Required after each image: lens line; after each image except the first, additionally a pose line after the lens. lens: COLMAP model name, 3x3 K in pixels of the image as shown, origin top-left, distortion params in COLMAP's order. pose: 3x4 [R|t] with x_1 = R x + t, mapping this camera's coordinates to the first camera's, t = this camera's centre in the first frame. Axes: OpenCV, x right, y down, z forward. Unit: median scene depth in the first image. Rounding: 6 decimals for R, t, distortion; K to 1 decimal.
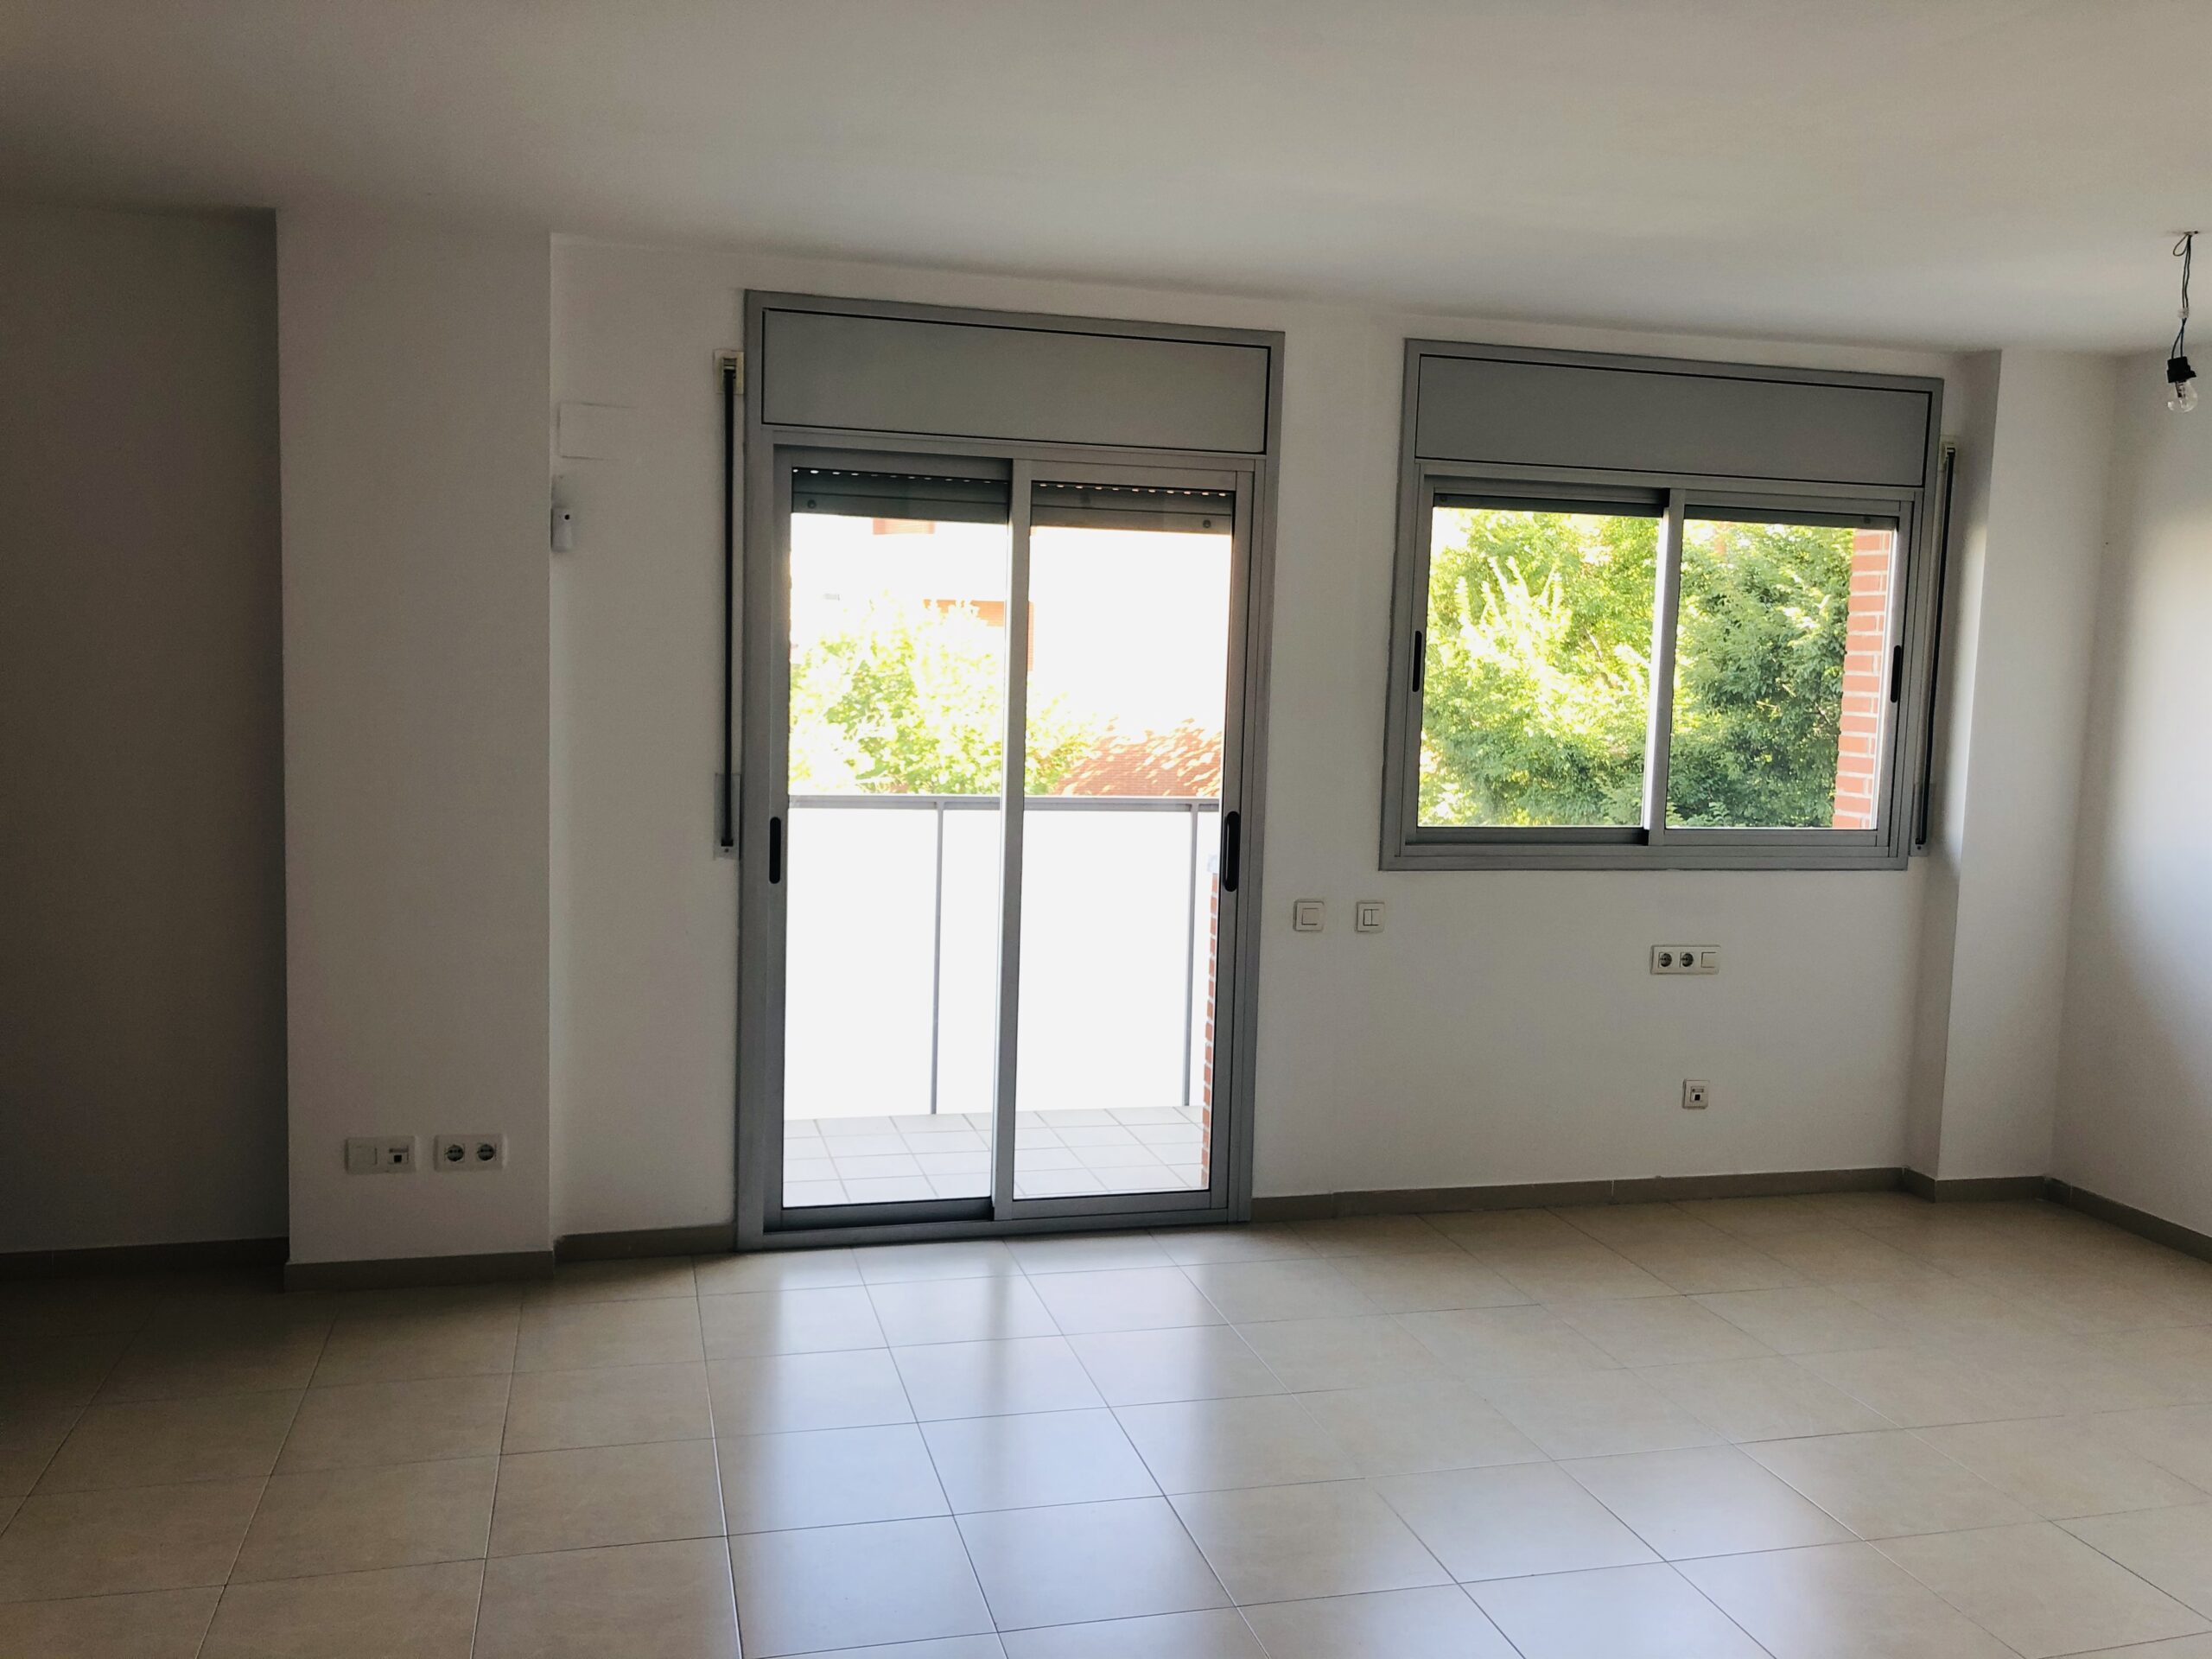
lens RADIAL K [[1846.5, 0, 1089.1], [0, 1846.5, 822.9], [0, 0, 1]] dist [0.109018, -0.165924]
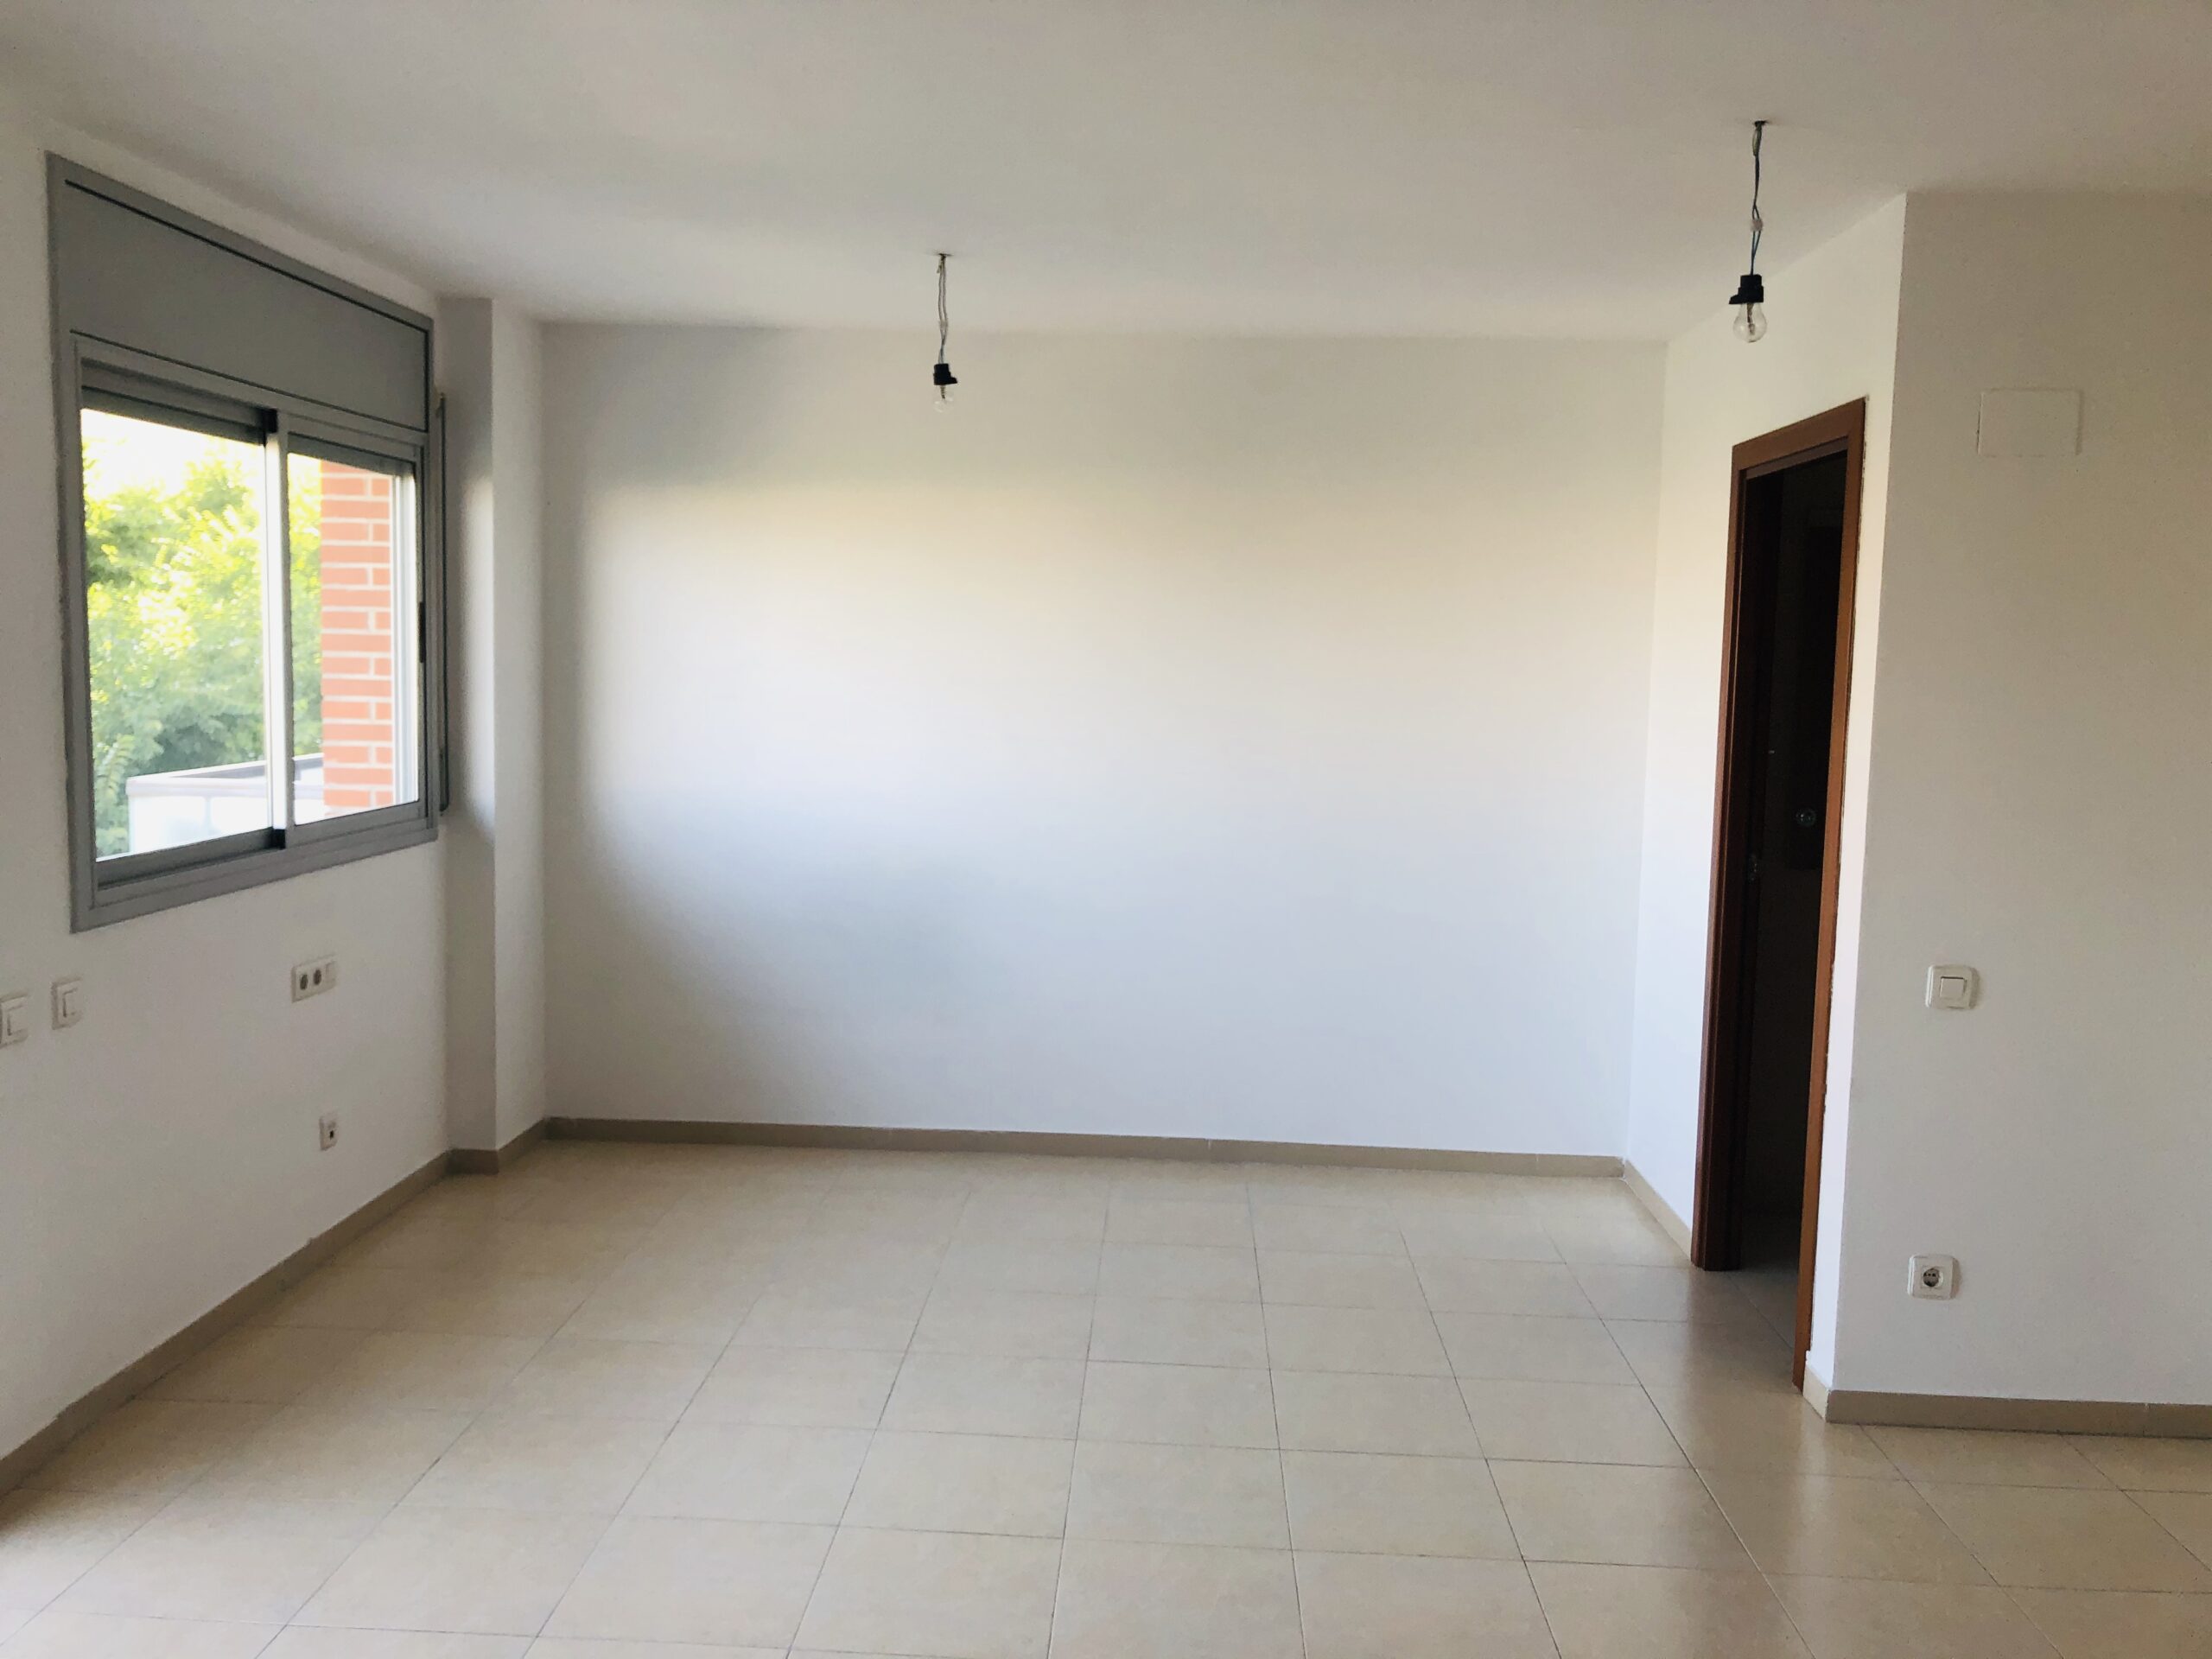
lens RADIAL K [[1846.5, 0, 1089.1], [0, 1846.5, 822.9], [0, 0, 1]] dist [0.109018, -0.165924]
pose [[0.299222, -0.116405, 0.947057, -0.366948], [0.080162, 0.992089, 0.096613, -0.049260], [-0.950810, 0.047010, 0.306186, 0.407670]]
